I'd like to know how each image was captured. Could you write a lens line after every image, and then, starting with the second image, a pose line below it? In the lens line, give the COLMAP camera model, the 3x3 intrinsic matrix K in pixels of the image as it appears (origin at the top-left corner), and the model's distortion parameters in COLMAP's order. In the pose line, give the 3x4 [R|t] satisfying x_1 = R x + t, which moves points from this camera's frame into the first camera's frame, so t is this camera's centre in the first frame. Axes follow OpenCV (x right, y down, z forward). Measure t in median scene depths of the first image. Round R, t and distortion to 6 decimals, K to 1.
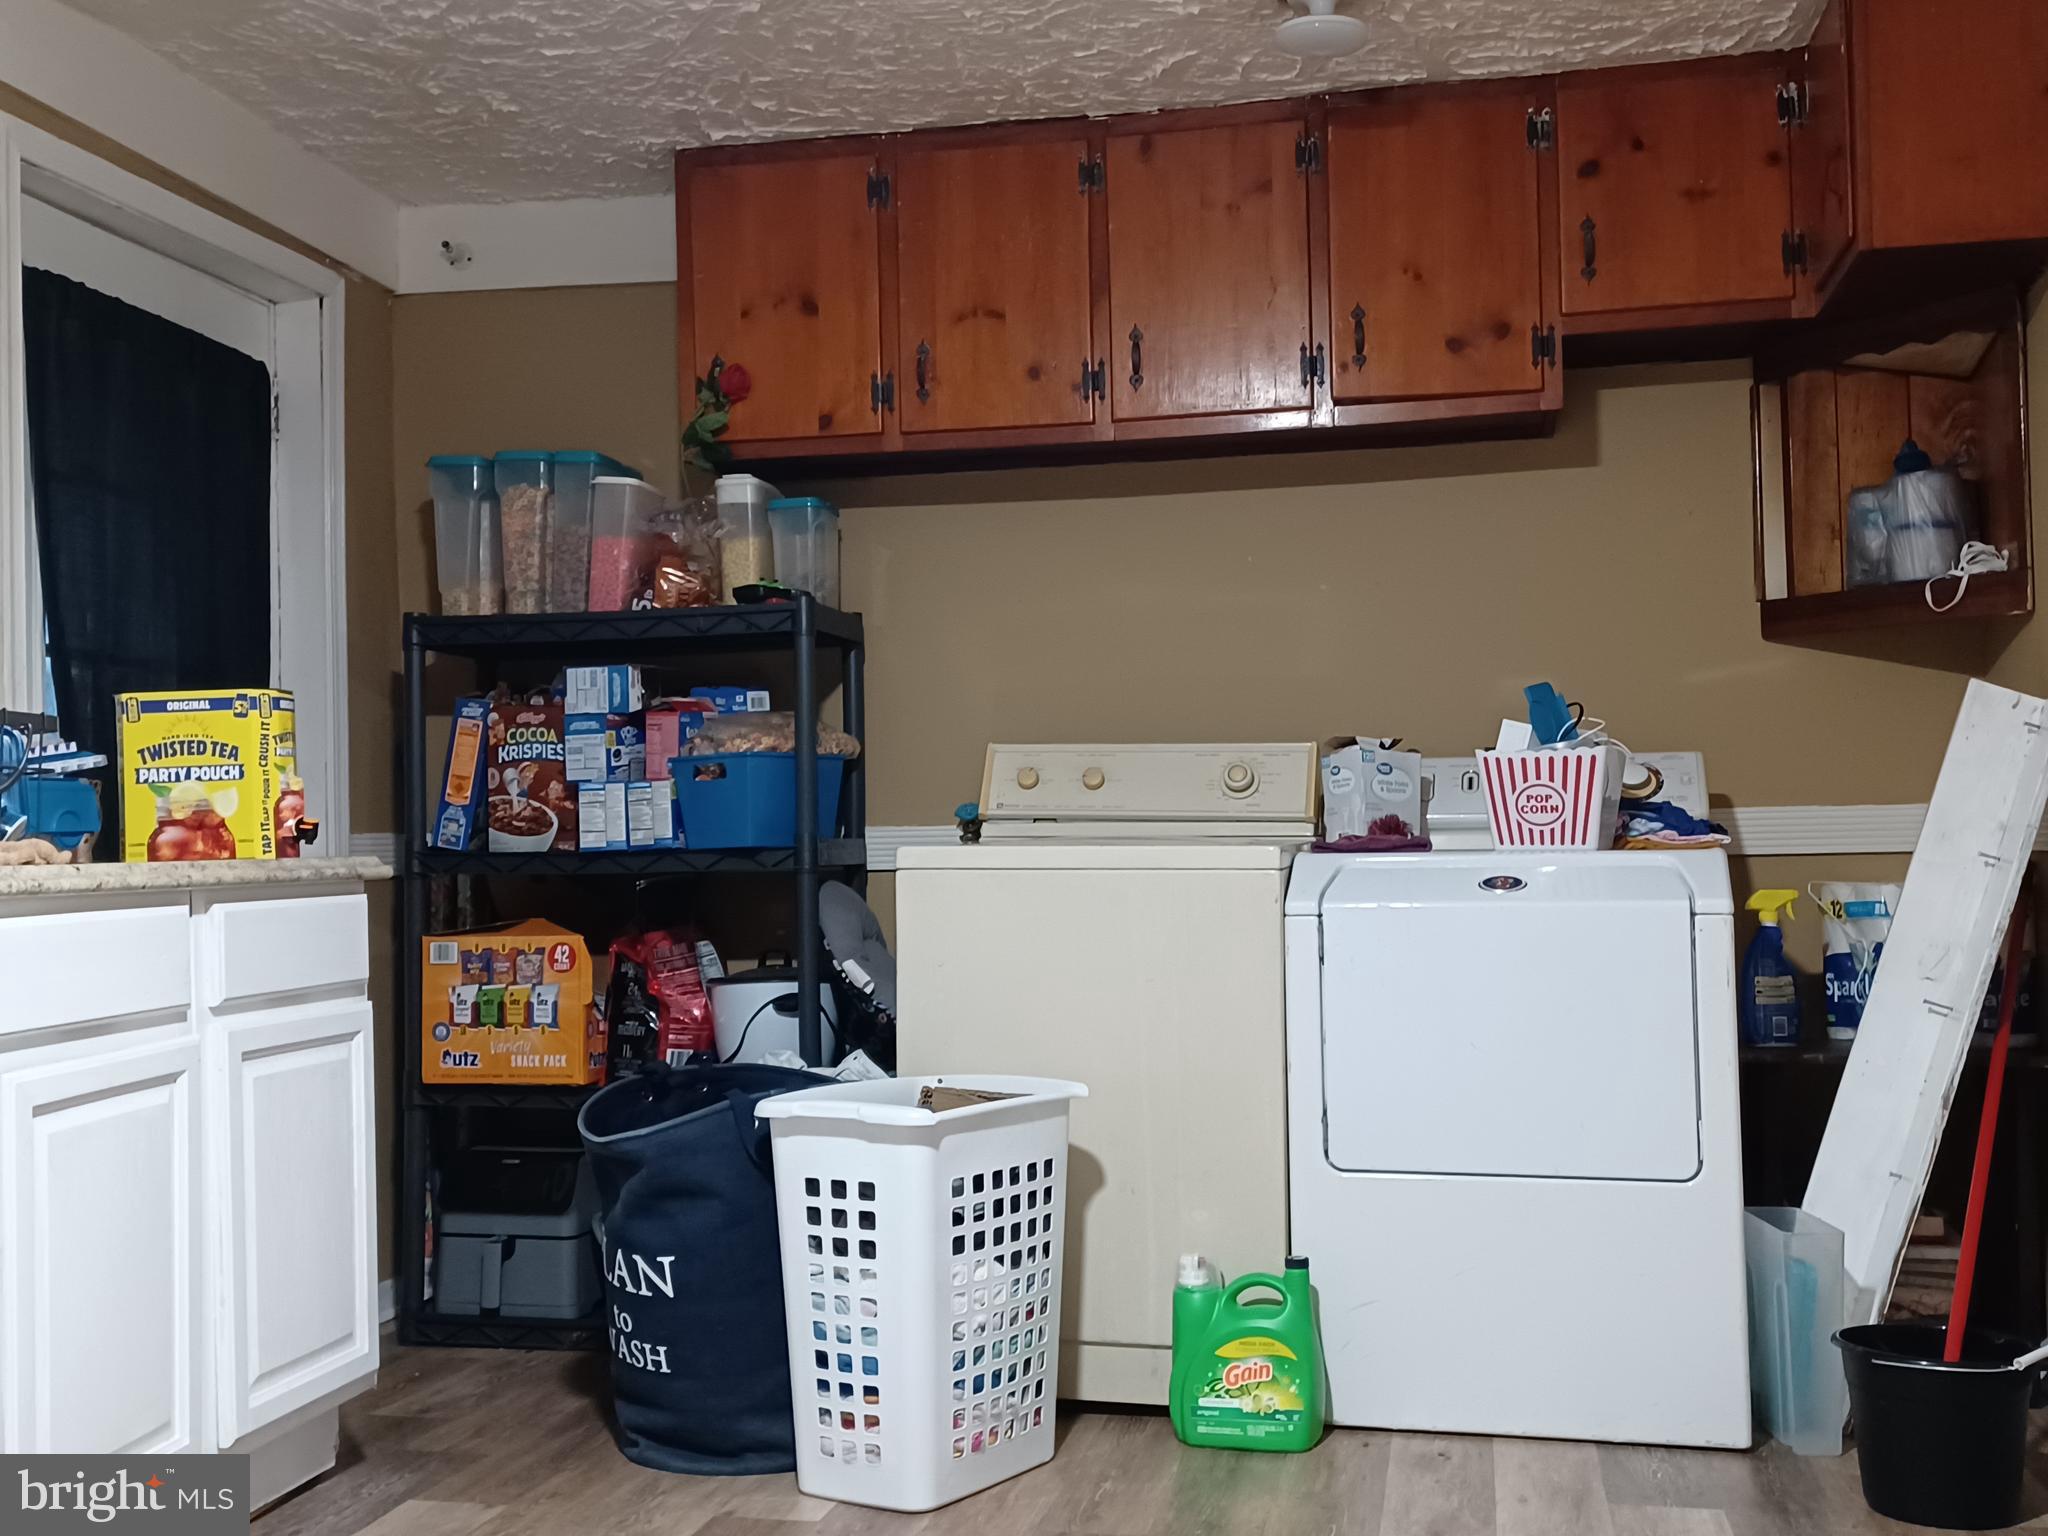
lens RADIAL K [[2030.2, 0, 1024.0], [0, 2030.2, 768.0], [0, 0, 1]] dist [0.007918, -0.012189]
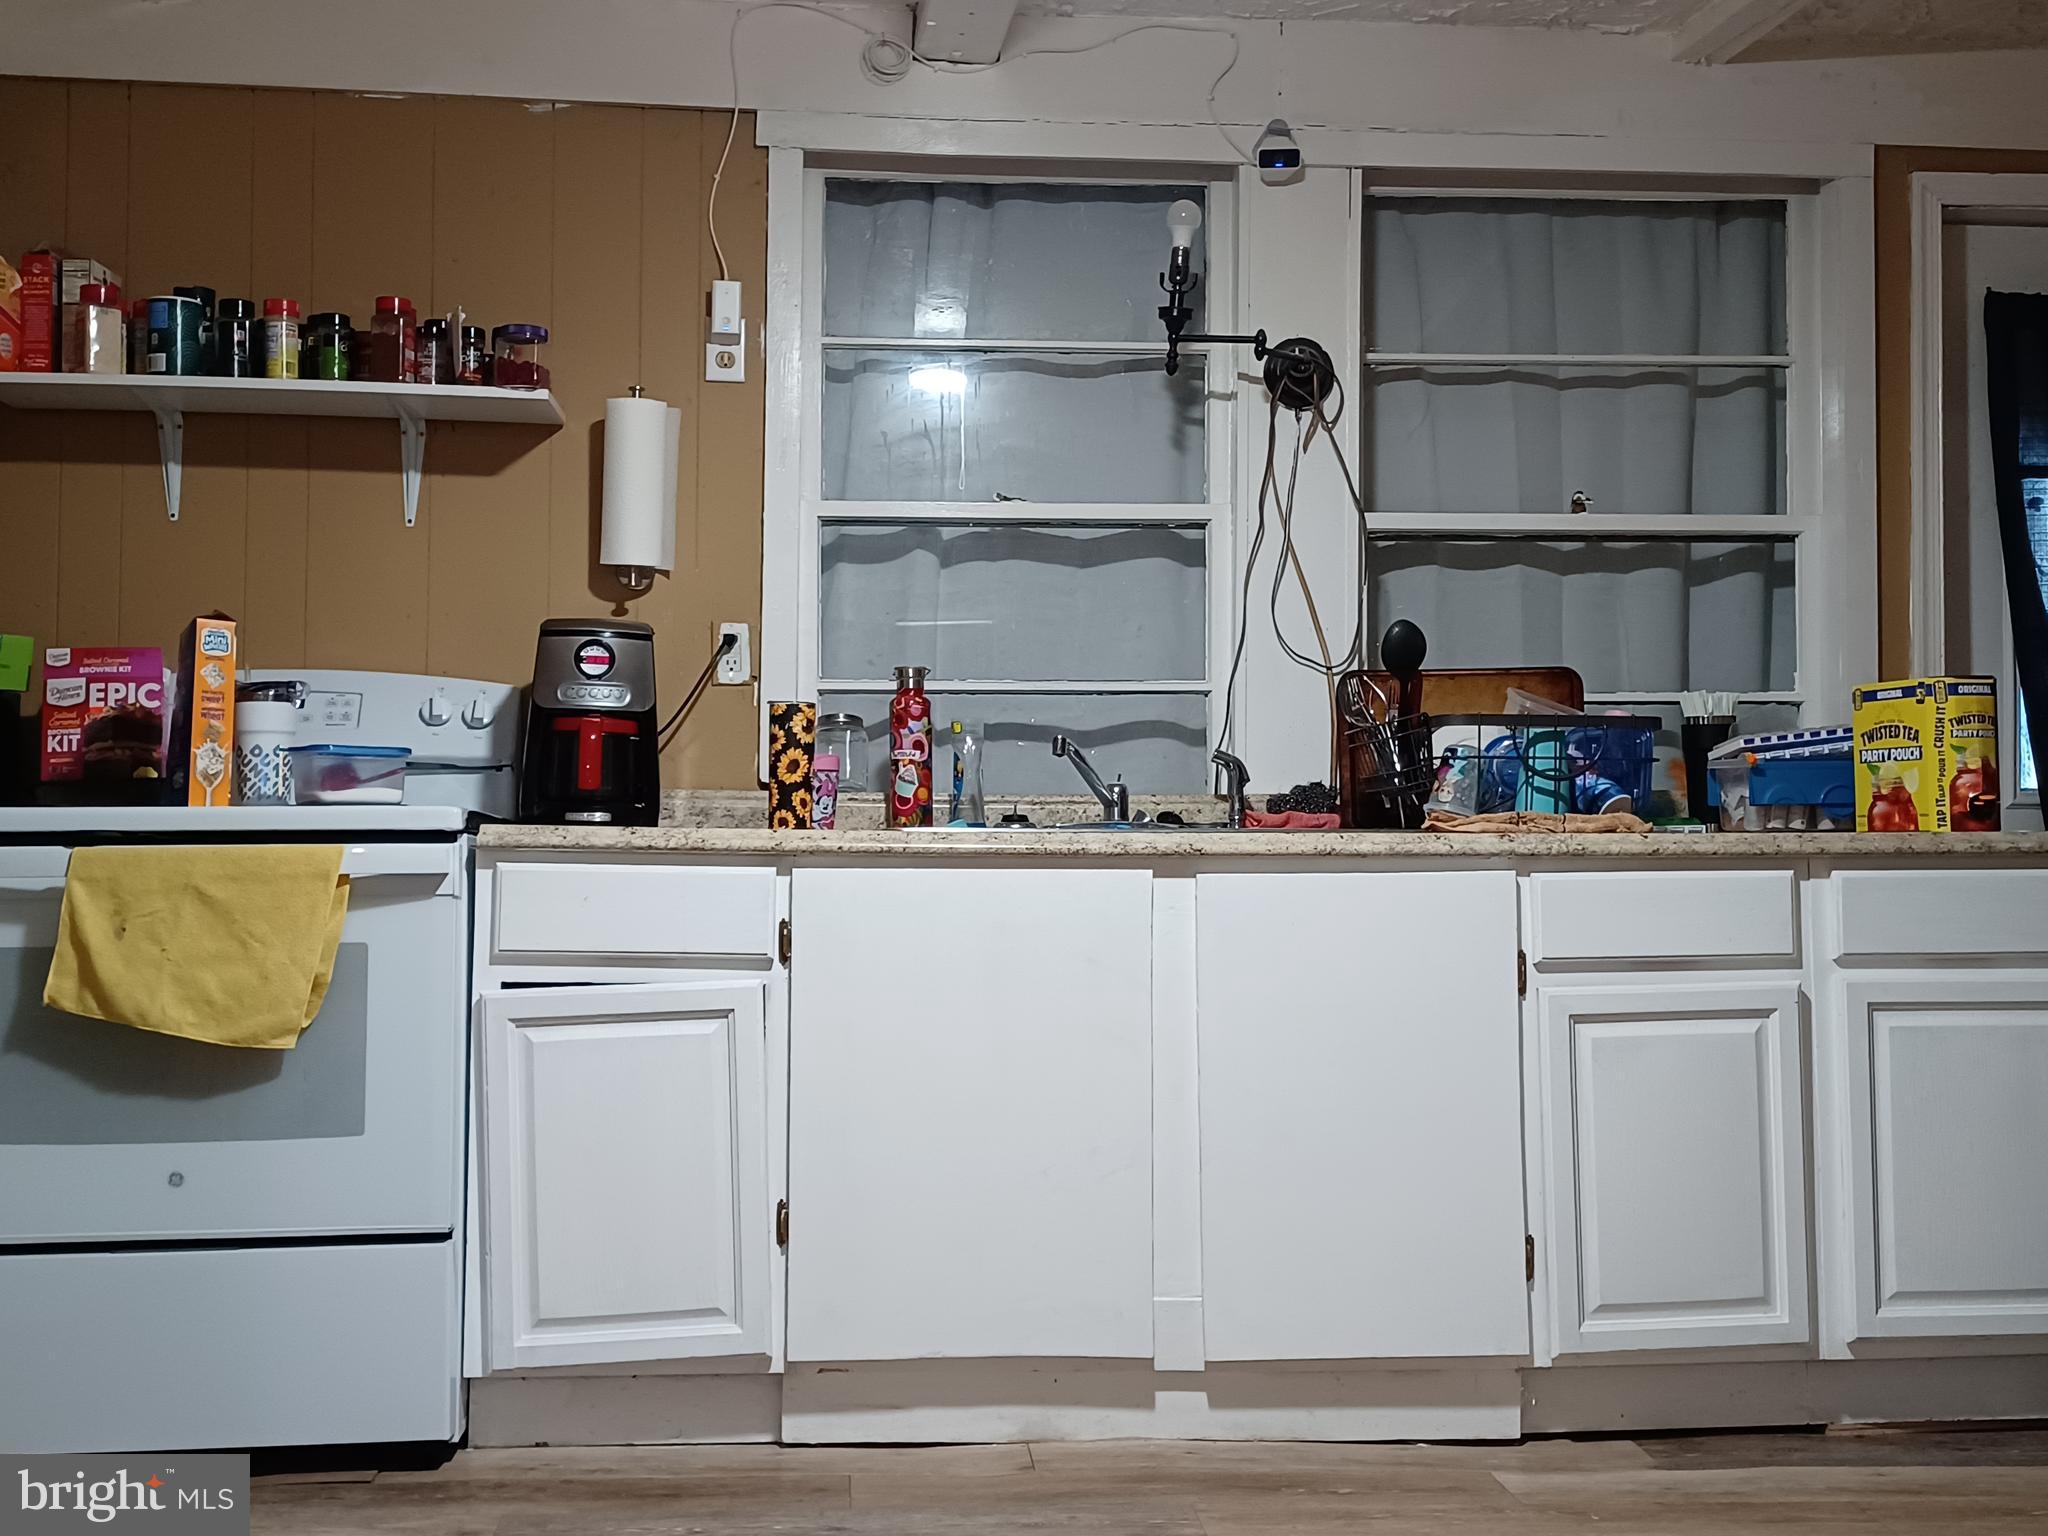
lens RADIAL K [[2030.2, 0, 1024.0], [0, 2030.2, 768.0], [0, 0, 1]] dist [0.007918, -0.012189]
pose [[0.297329, 0.002432, -0.954772, 0.525298], [0.026896, 0.999579, 0.010922, -0.014990], [0.954396, -0.028927, 0.297139, 0.204176]]
